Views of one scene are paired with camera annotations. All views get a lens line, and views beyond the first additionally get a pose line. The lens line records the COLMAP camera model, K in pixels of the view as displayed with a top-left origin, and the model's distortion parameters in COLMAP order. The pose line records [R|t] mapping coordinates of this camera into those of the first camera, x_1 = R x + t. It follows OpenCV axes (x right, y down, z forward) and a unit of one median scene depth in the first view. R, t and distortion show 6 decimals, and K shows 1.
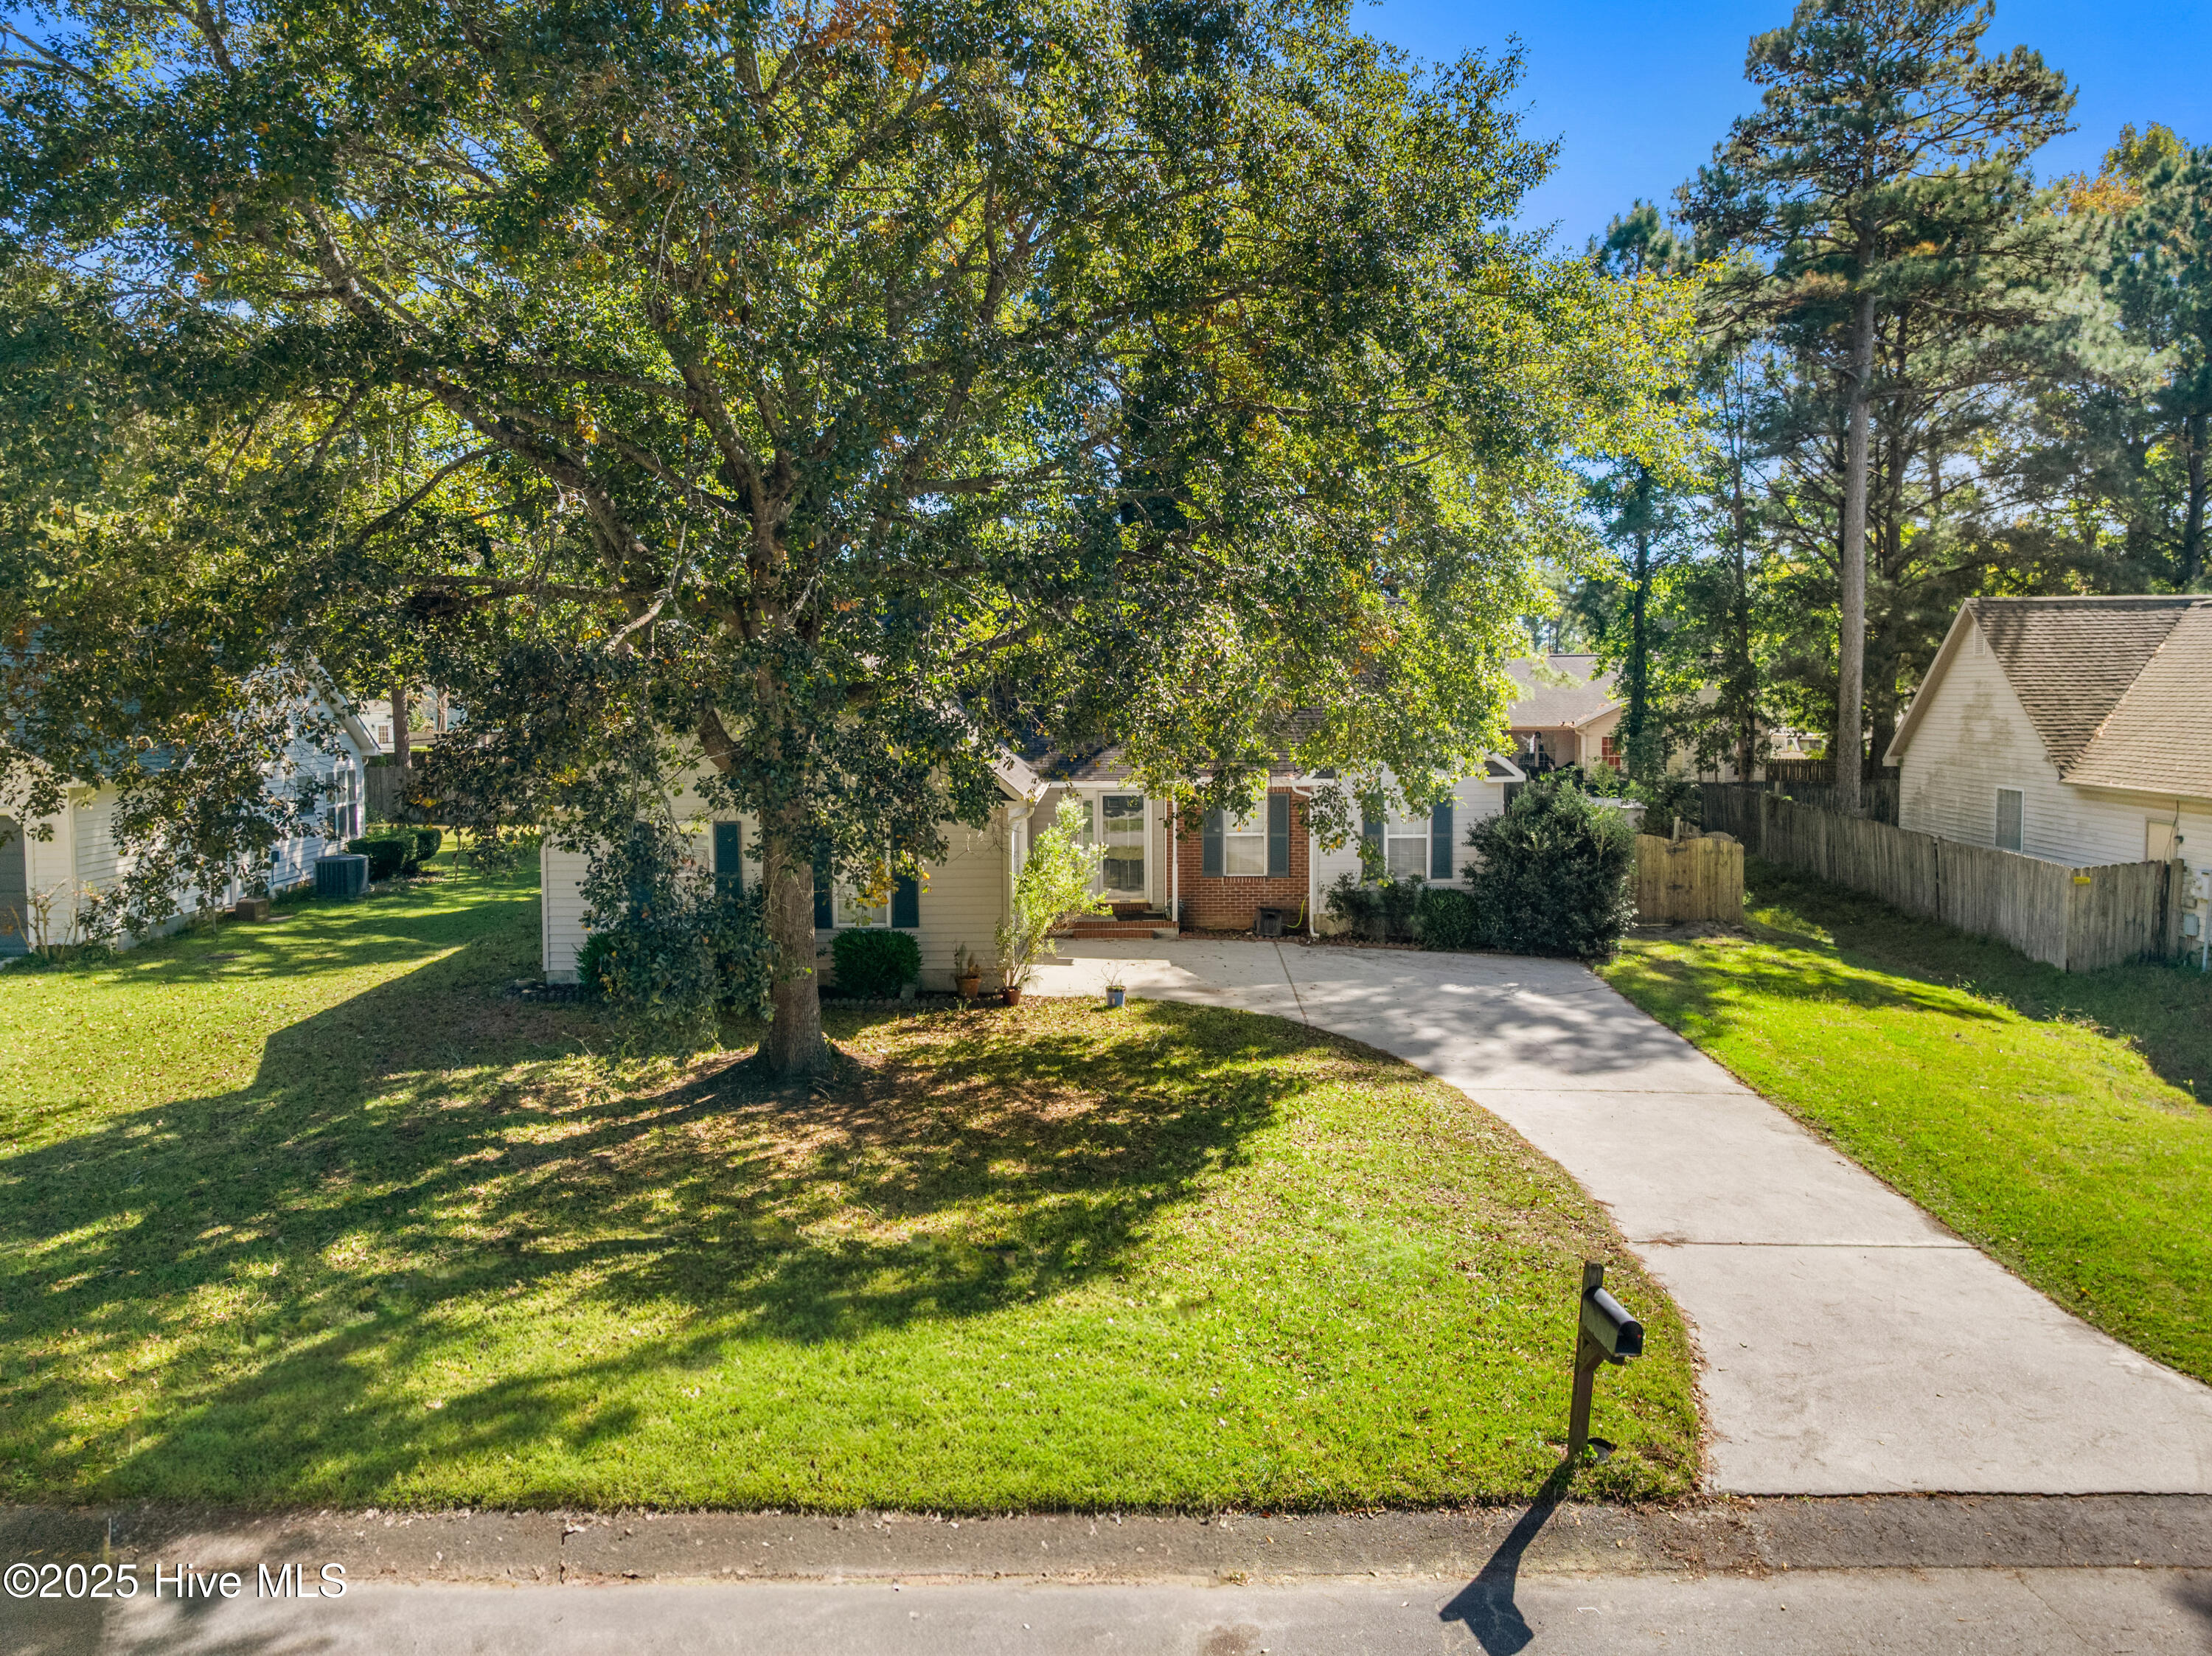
lens RADIAL K [[1549.3, 0, 1106.0], [0, 1549.3, 828.0], [0, 0, 1]] dist [-0.040727, 0.000165]
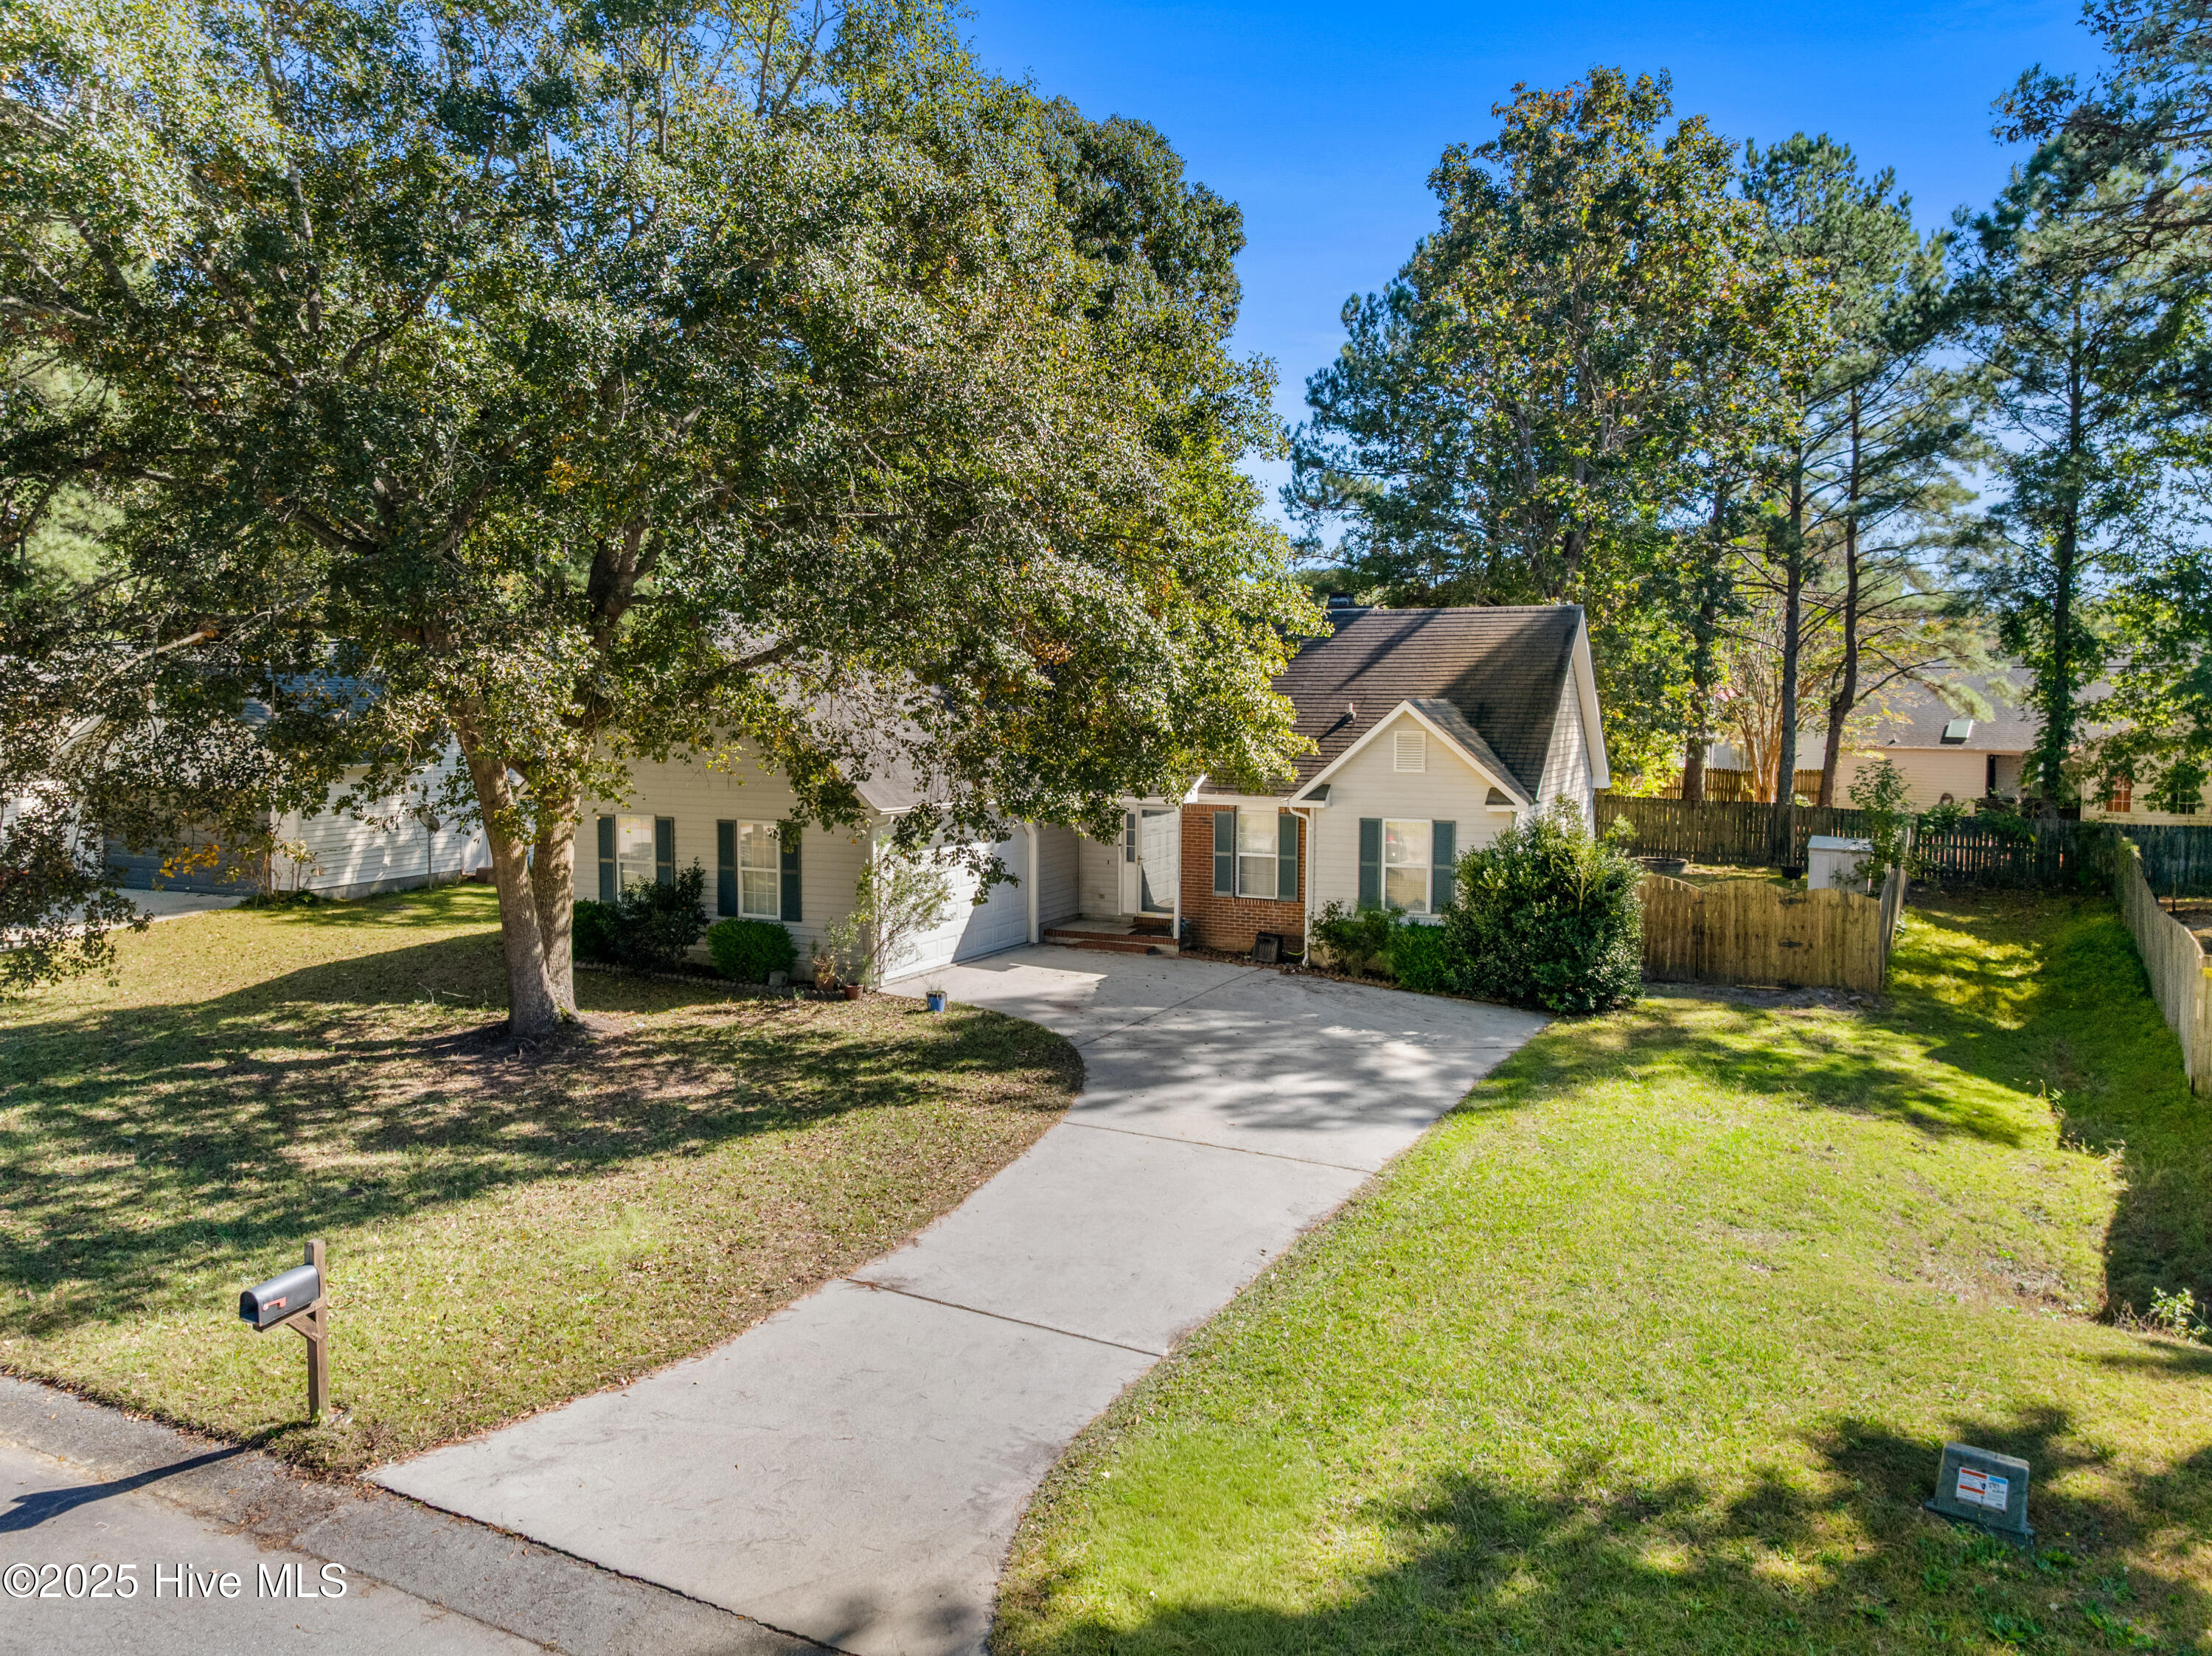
lens RADIAL K [[1549.3, 0, 1106.0], [0, 1549.3, 828.0], [0, 0, 1]] dist [-0.040727, 0.000165]
pose [[0.906139, 0.046388, -0.420429, 0.828180], [-0.047742, 0.998833, 0.007311, -0.031342], [0.420278, 0.013448, 0.907296, 0.159931]]
